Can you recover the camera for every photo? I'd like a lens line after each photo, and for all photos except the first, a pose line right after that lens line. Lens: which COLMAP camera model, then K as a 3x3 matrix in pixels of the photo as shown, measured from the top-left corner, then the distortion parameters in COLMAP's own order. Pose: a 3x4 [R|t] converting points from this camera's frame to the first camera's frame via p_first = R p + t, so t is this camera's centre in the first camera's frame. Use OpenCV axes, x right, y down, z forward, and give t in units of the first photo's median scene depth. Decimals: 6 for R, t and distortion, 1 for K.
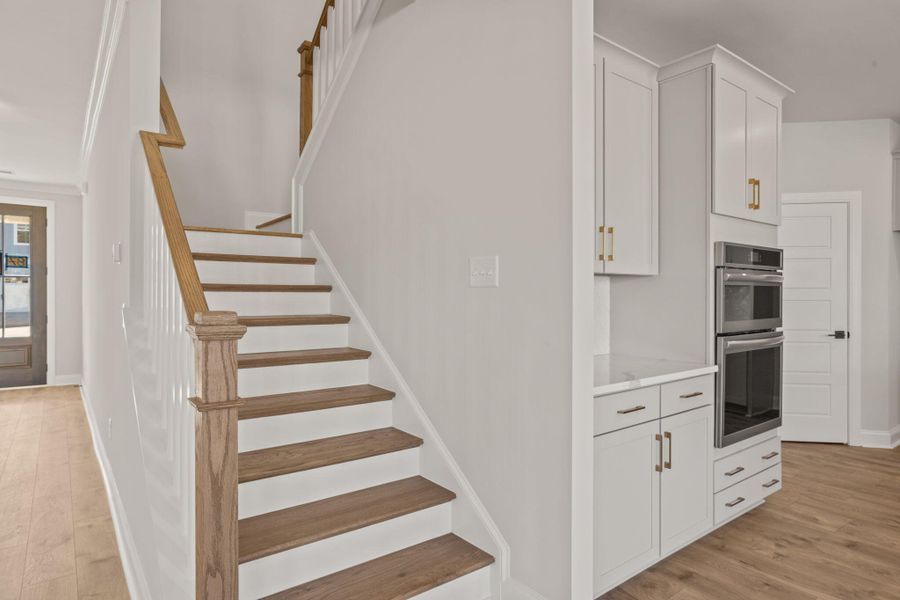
lens RADIAL K [[505.9, 0, 407.6], [0, 505.9, 297.2], [0, 0, 1]] dist [-0.001101, -0.001323]
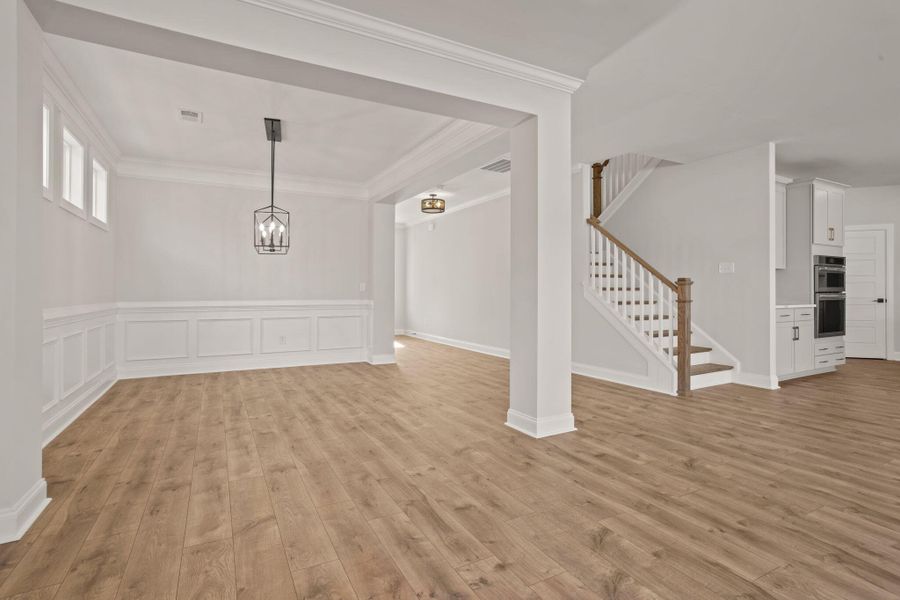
lens RADIAL K [[422.3, 0, 452.6], [0, 422.3, 294.8], [0, 0, 1]] dist [0.005092, 0.010645]
pose [[0.994229, -0.004325, -0.107195, -0.909527], [0.004198, 0.999990, -0.001412, 0.079162], [0.107200, 0.000954, 0.994237, -1.237951]]
